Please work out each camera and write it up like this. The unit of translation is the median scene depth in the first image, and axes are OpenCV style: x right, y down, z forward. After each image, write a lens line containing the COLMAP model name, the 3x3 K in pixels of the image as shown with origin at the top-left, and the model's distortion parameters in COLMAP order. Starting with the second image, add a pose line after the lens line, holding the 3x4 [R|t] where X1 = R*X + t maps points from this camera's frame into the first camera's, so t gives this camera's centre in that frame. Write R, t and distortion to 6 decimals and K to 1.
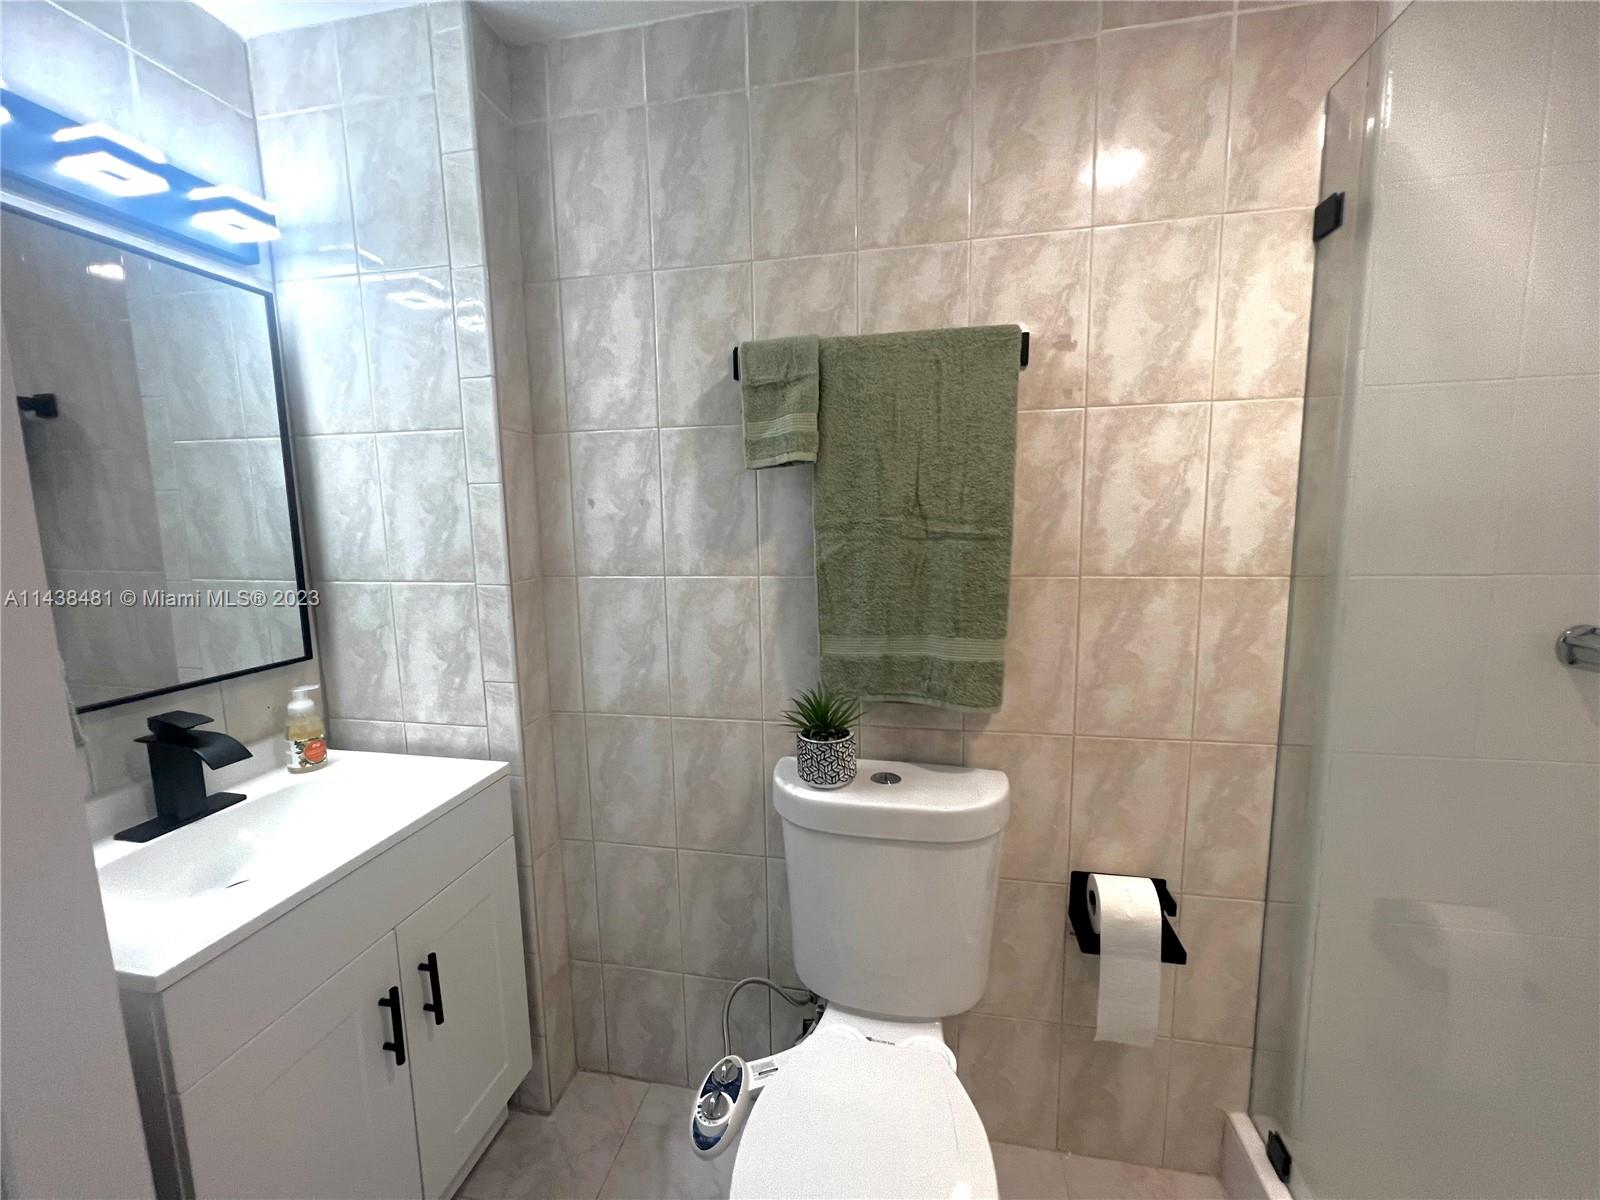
lens RADIAL K [[639.0, 0, 795.7], [0, 639.0, 596.9], [0, 0, 1]] dist [-0.003224, 0.000450]
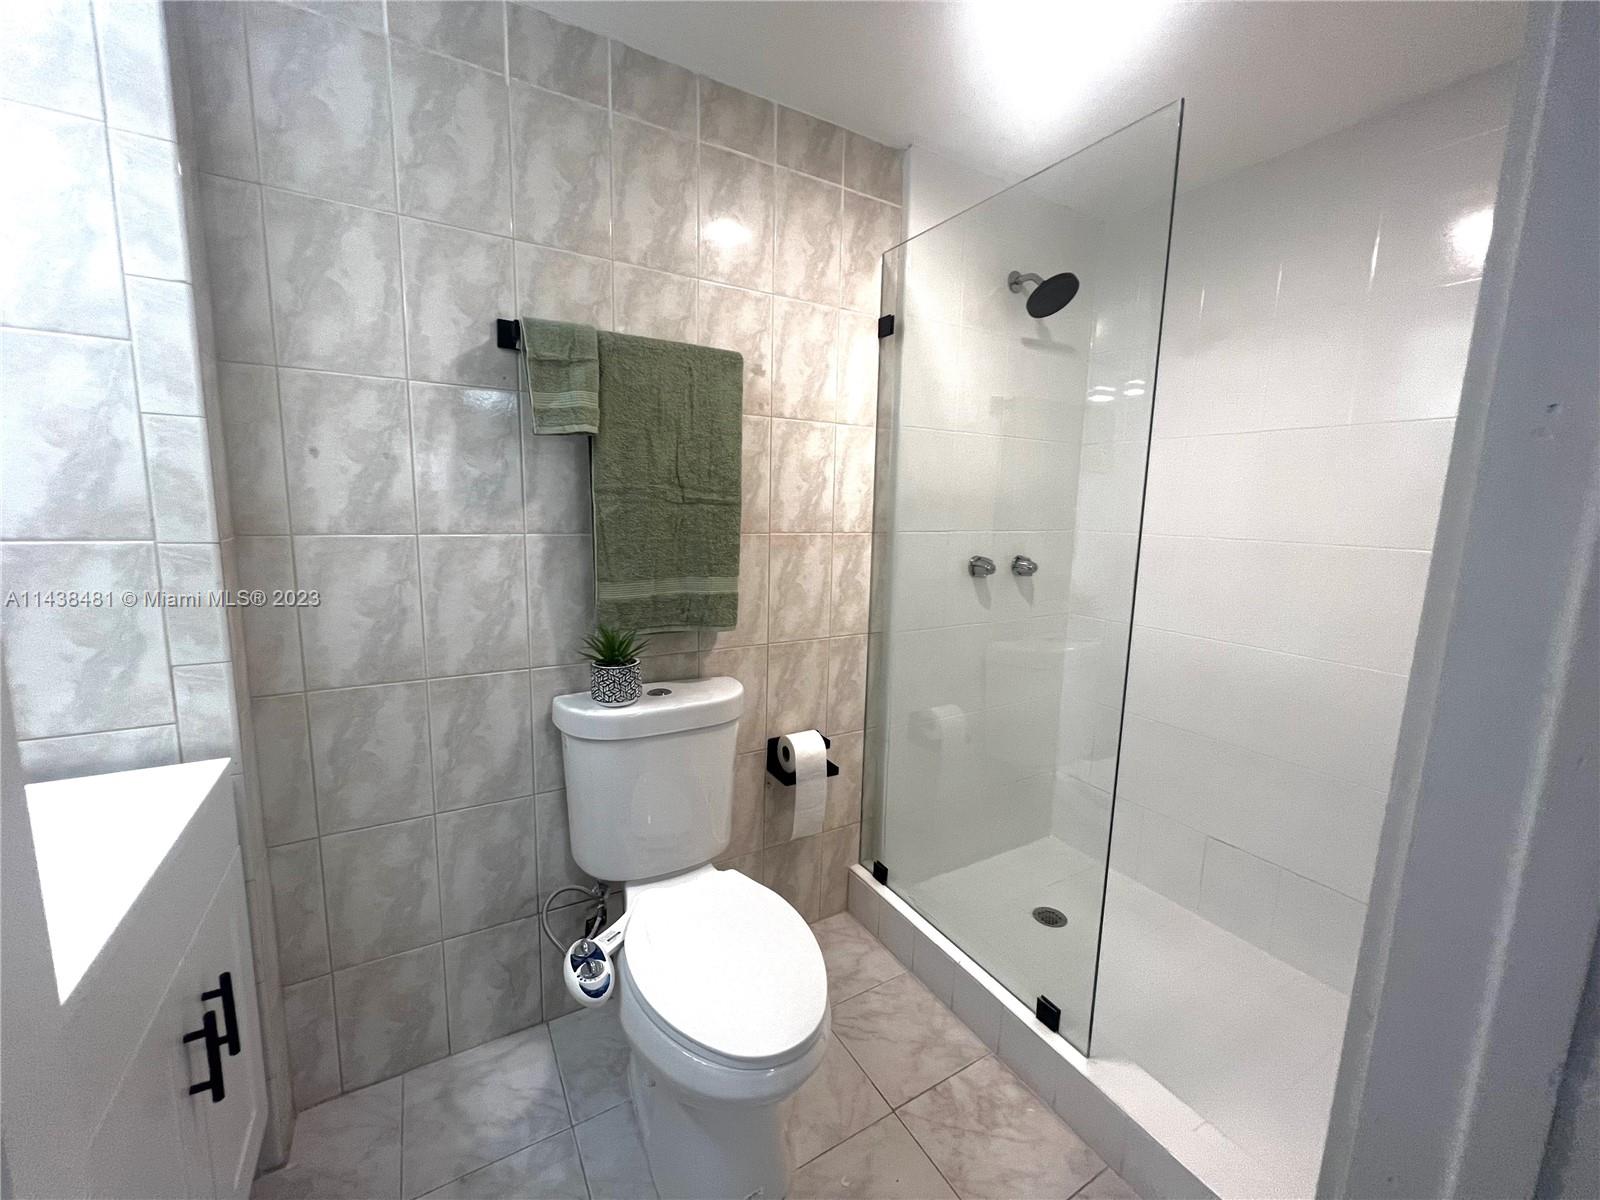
lens RADIAL K [[639.0, 0, 801.4], [0, 639.0, 595.0], [0, 0, 1]] dist [-0.003224, 0.000450]
pose [[0.738884, -0.059942, 0.671161, -0.480407], [0.046196, 0.998198, 0.038292, 0.054973], [-0.672247, 0.002712, 0.740322, -0.123780]]
